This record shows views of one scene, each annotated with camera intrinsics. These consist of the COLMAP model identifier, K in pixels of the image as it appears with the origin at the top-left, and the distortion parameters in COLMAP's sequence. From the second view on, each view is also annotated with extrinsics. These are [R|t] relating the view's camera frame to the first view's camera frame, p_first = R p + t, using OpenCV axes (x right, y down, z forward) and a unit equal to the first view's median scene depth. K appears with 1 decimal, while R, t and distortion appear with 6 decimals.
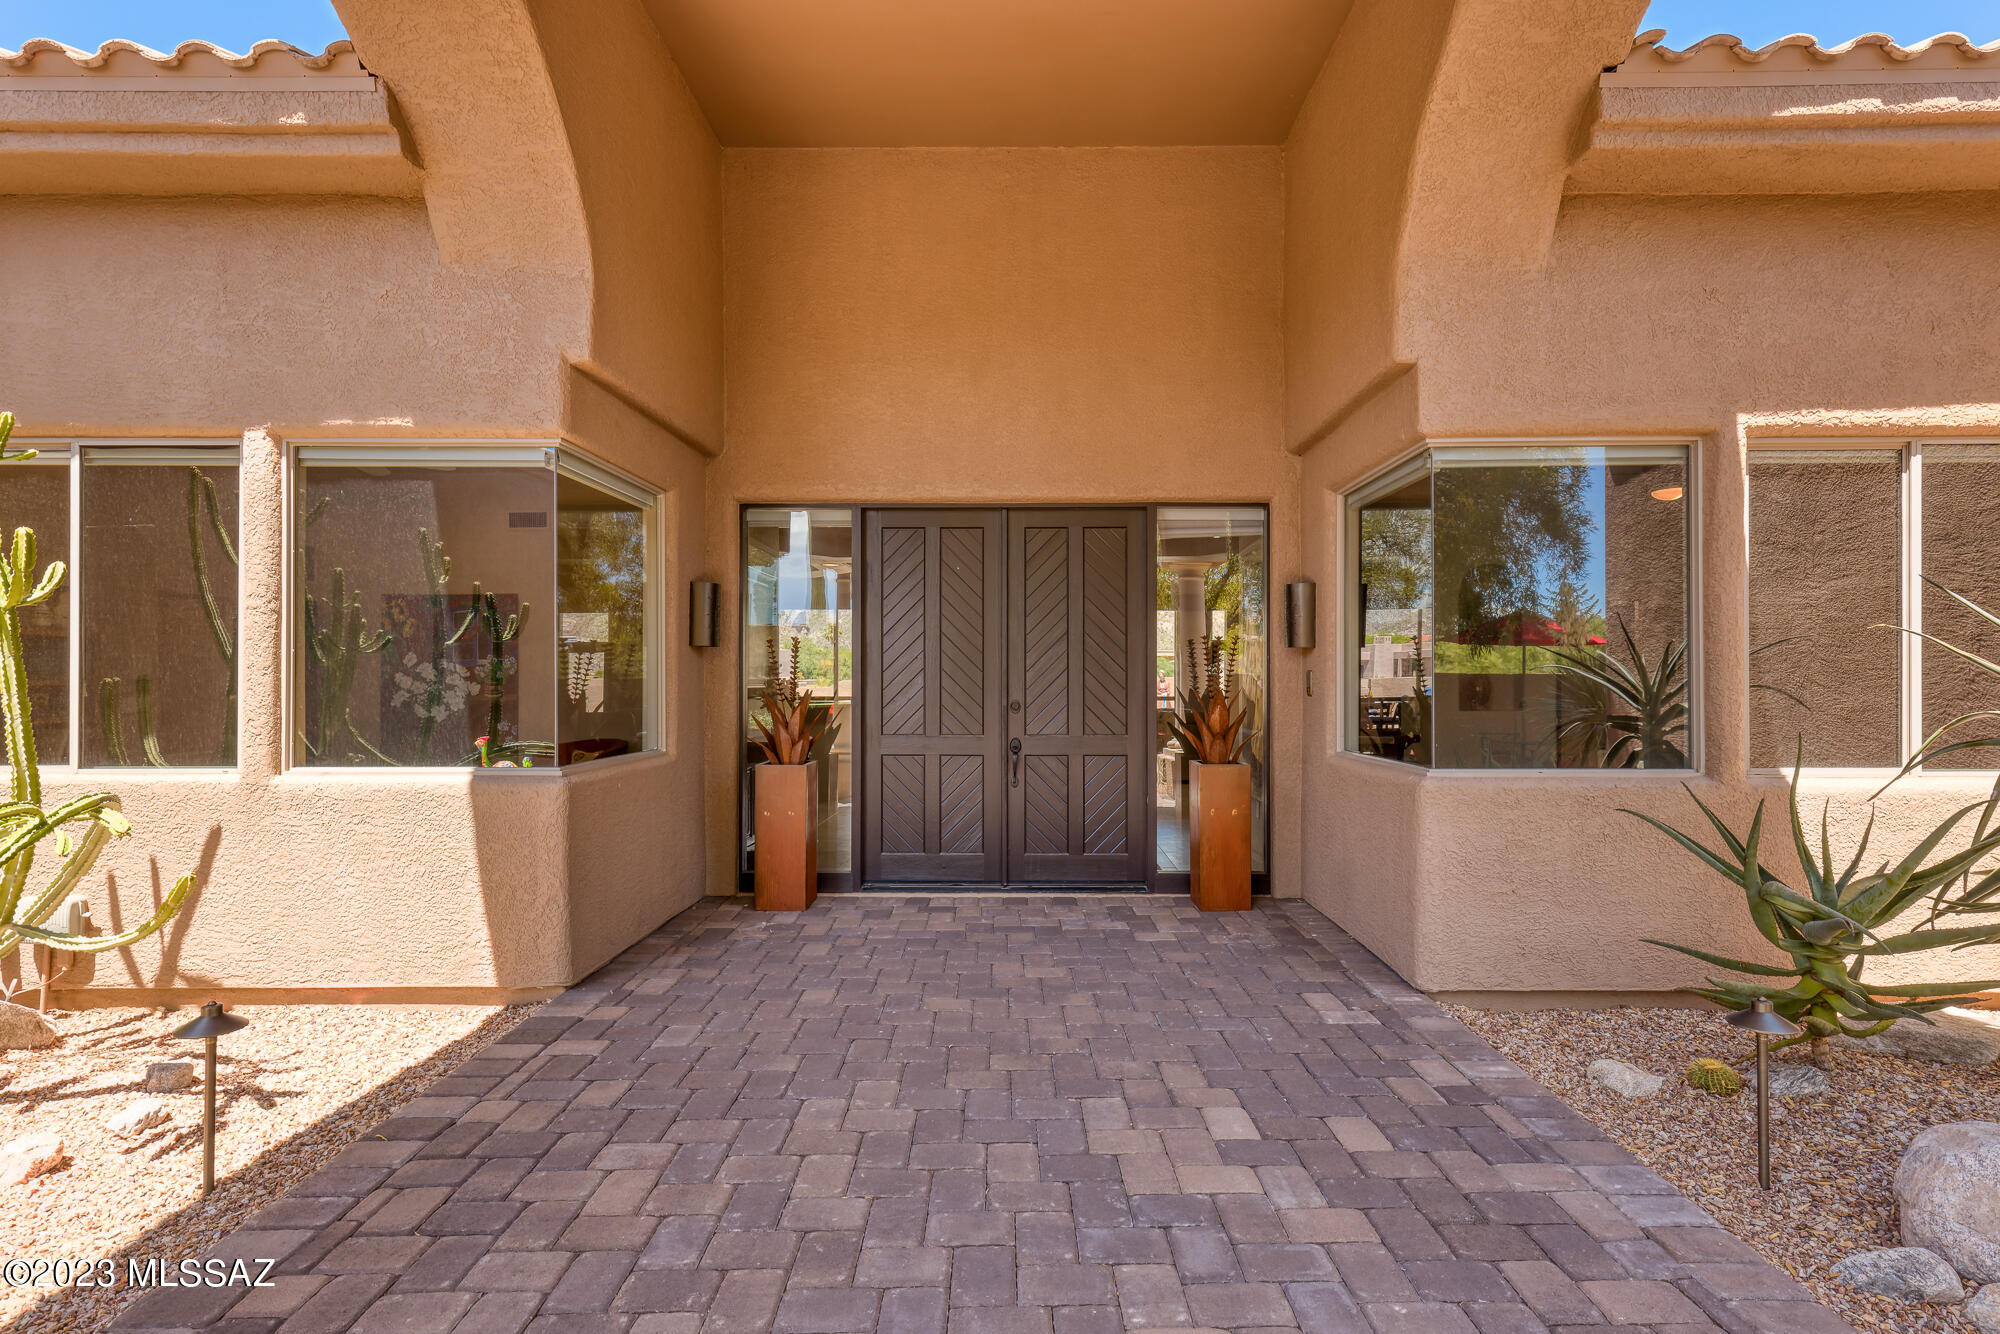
lens RADIAL K [[966.0, 0, 1000.0], [0, 966.0, 667.0], [0, 0, 1]] dist [-0.000883, -0.000742]
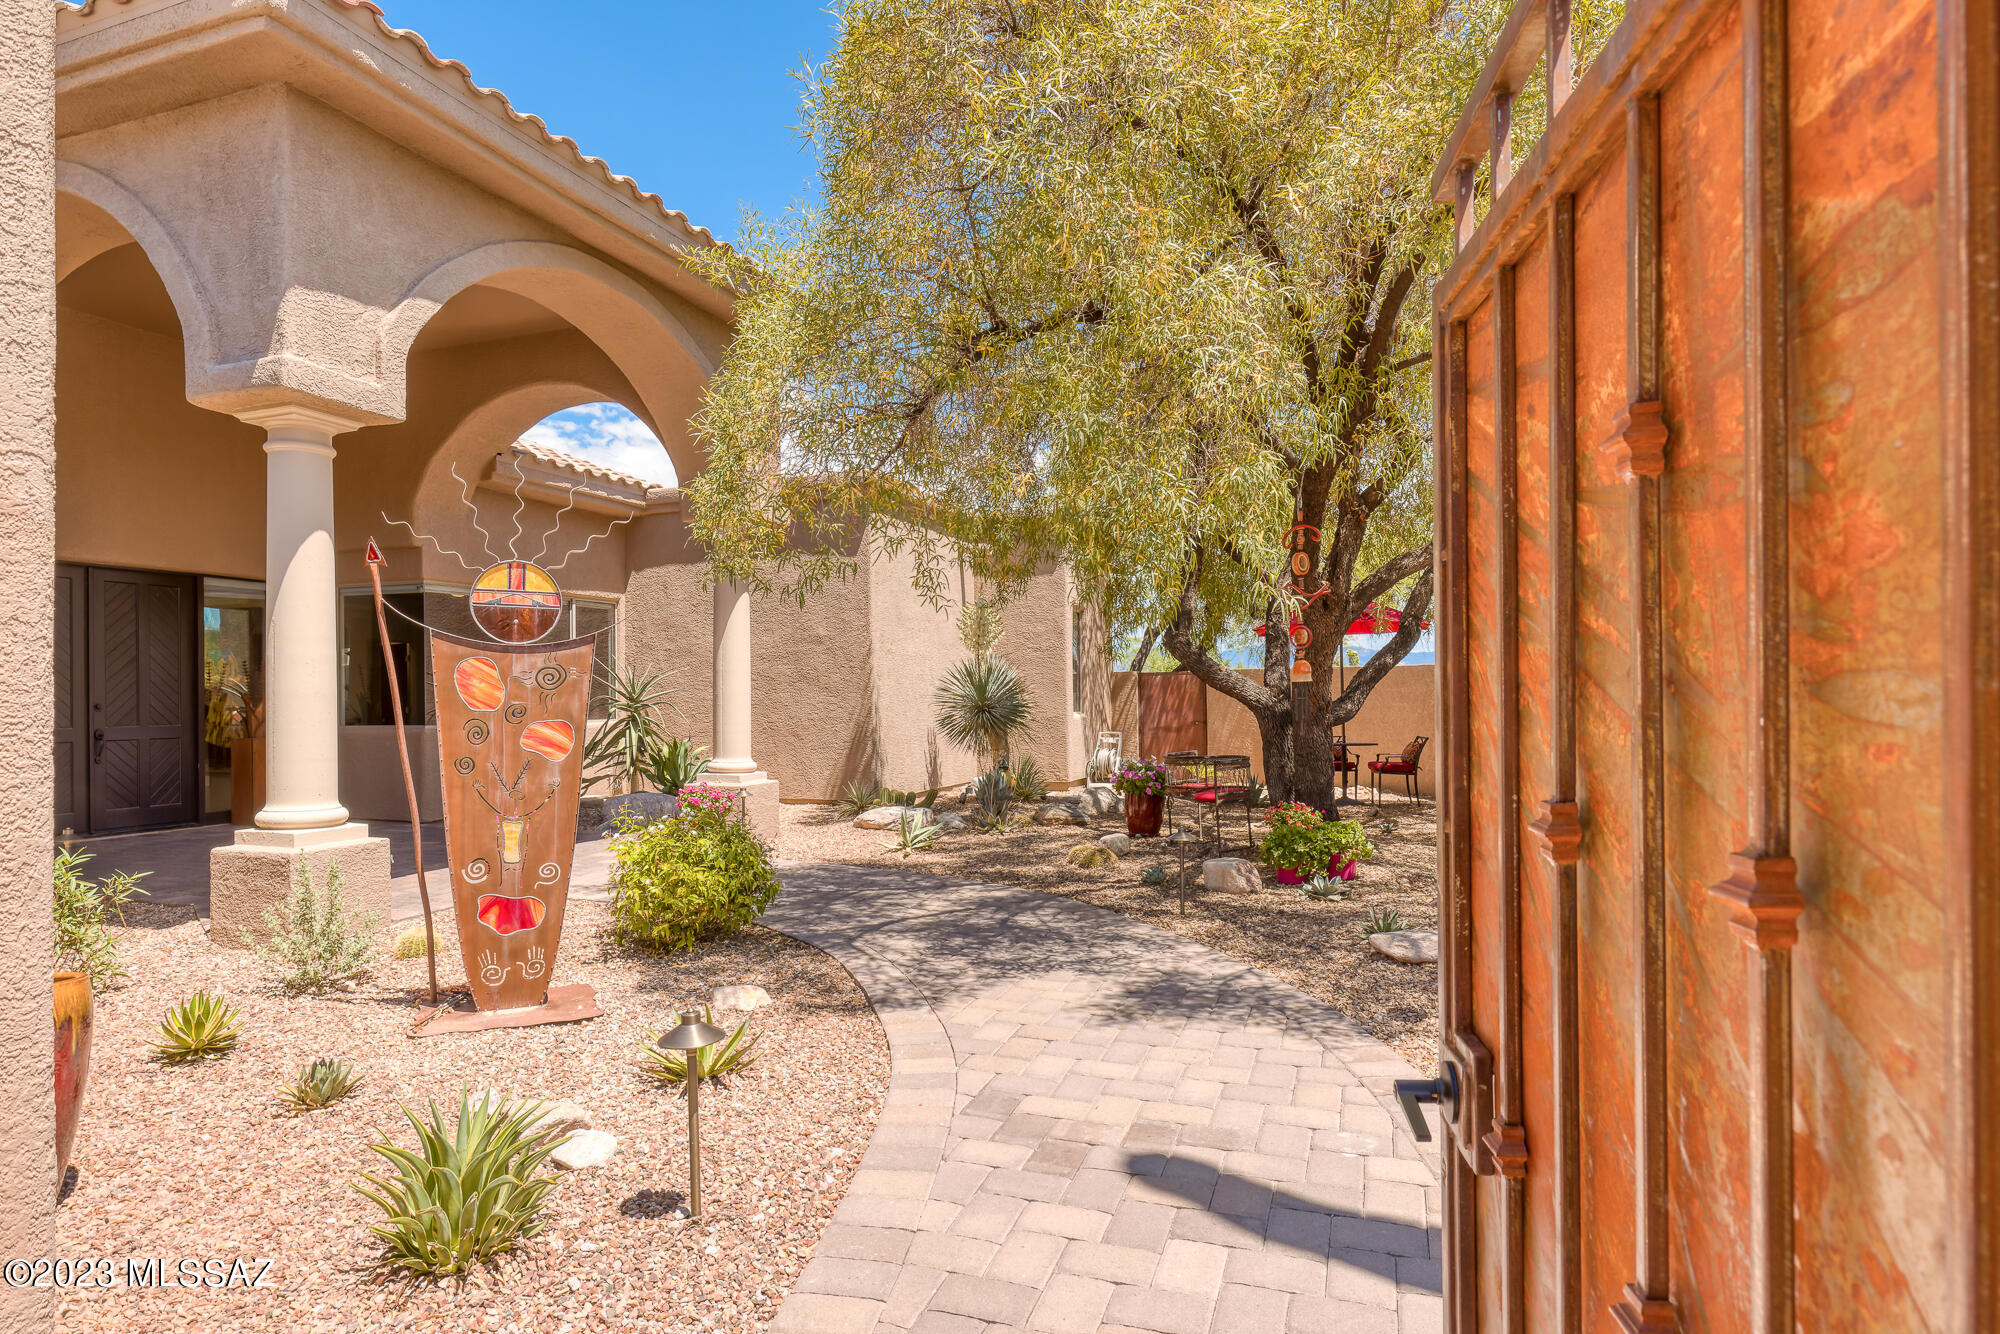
lens RADIAL K [[1104.9, 0, 1000.0], [0, 1104.9, 667.0], [0, 0, 1]] dist [0.005362, 0.000292]
pose [[0.309486, 0.020319, 0.950687, -1.309342], [-0.001033, 0.999778, -0.021032, 0.016836], [-0.950903, 0.005527, 0.309439, -0.891502]]
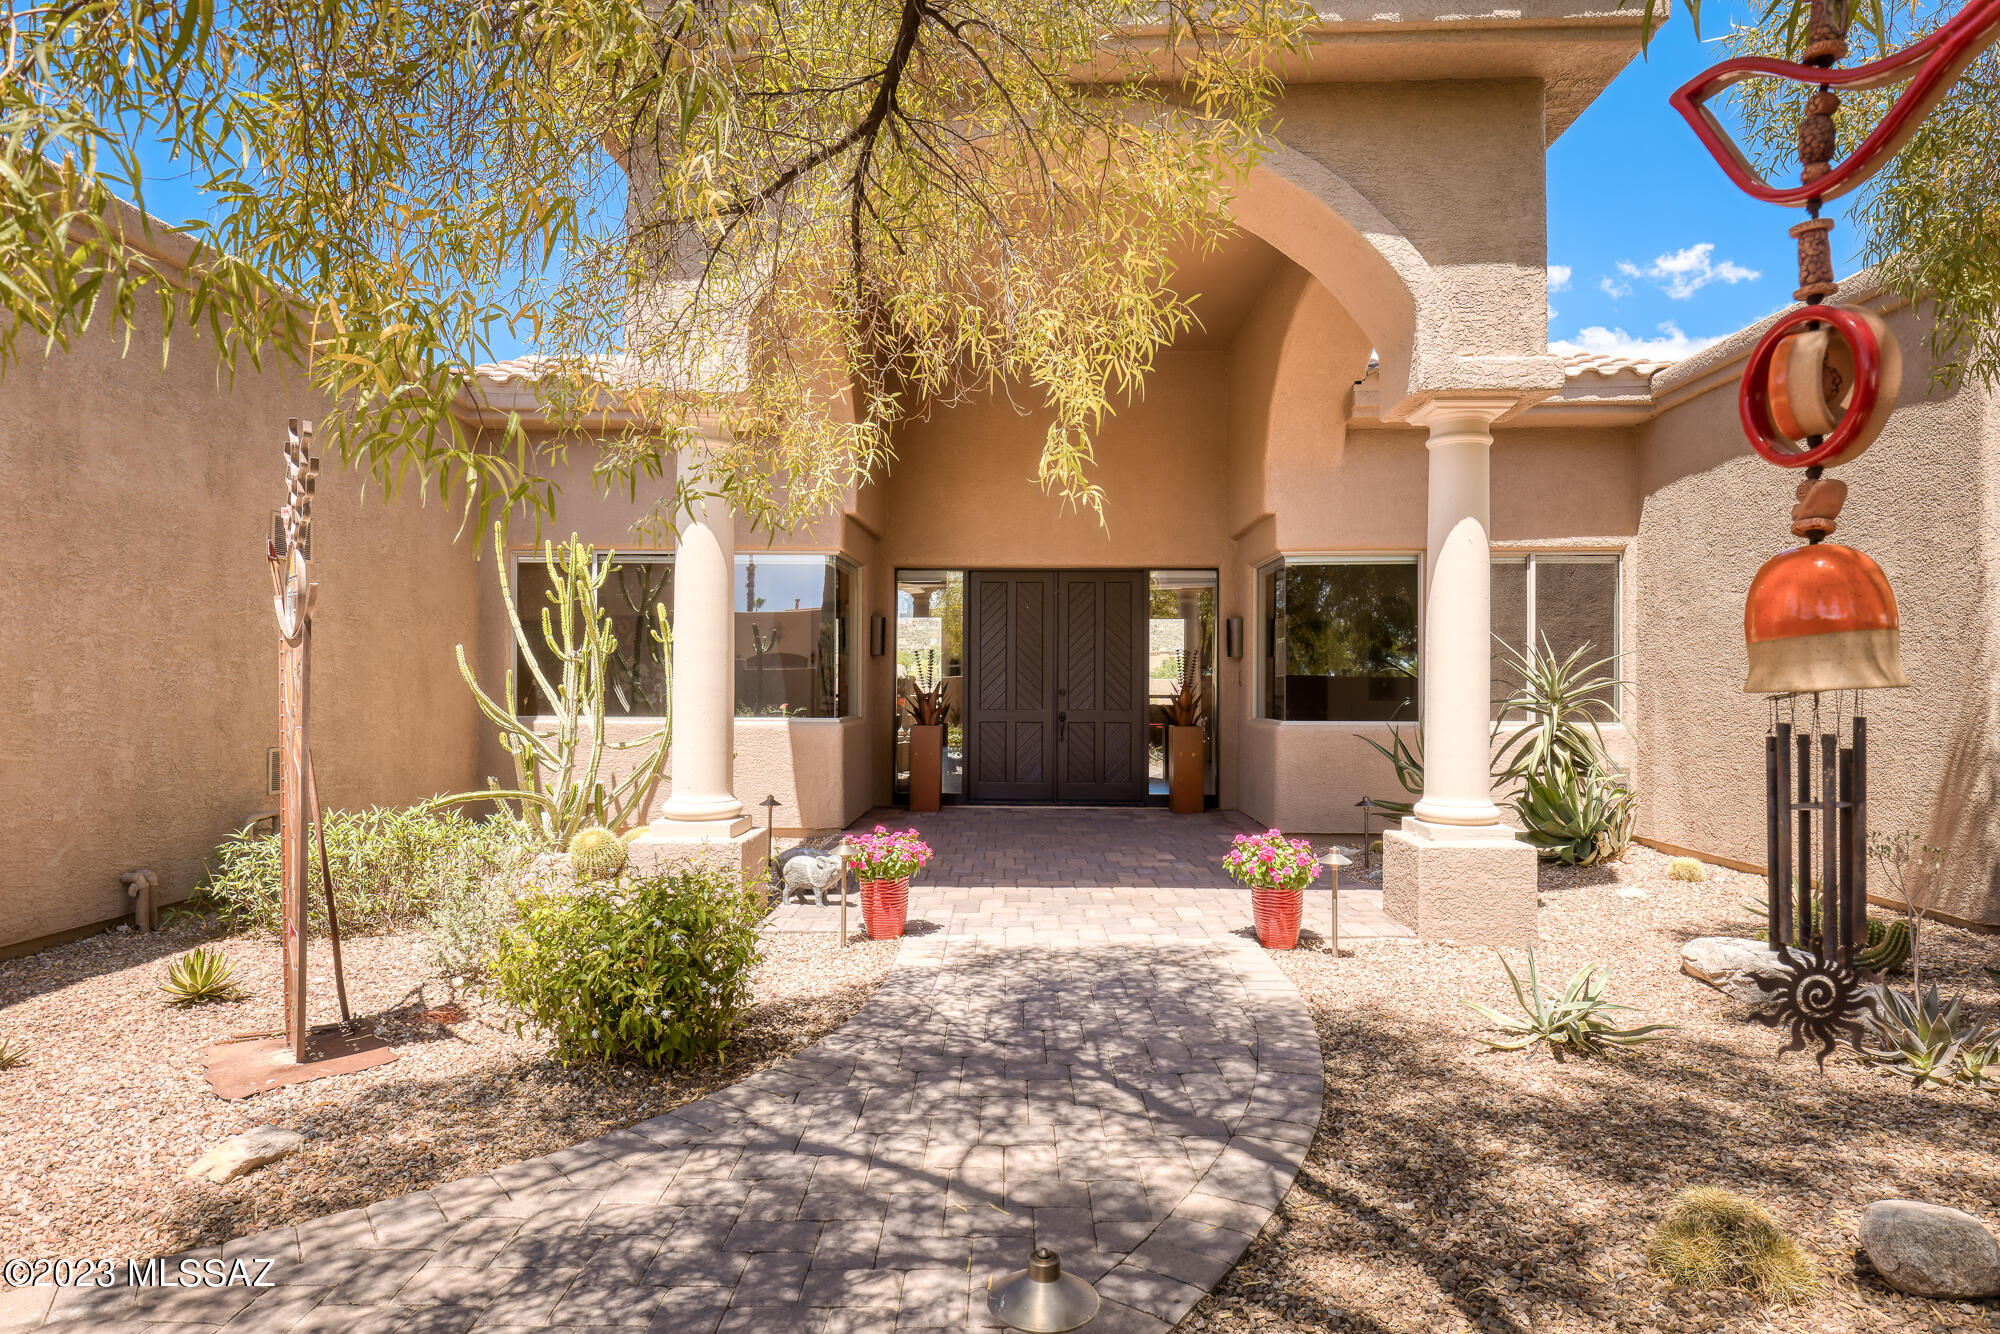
lens RADIAL K [[1104.9, 0, 1000.0], [0, 1104.9, 667.0], [0, 0, 1]] dist [0.005362, 0.000292]
pose [[0.999975, 0.003433, -0.006255, -0.091361], [-0.003449, 0.999991, -0.002549, 0.003662], [0.006246, 0.002570, 0.999977, -1.016002]]
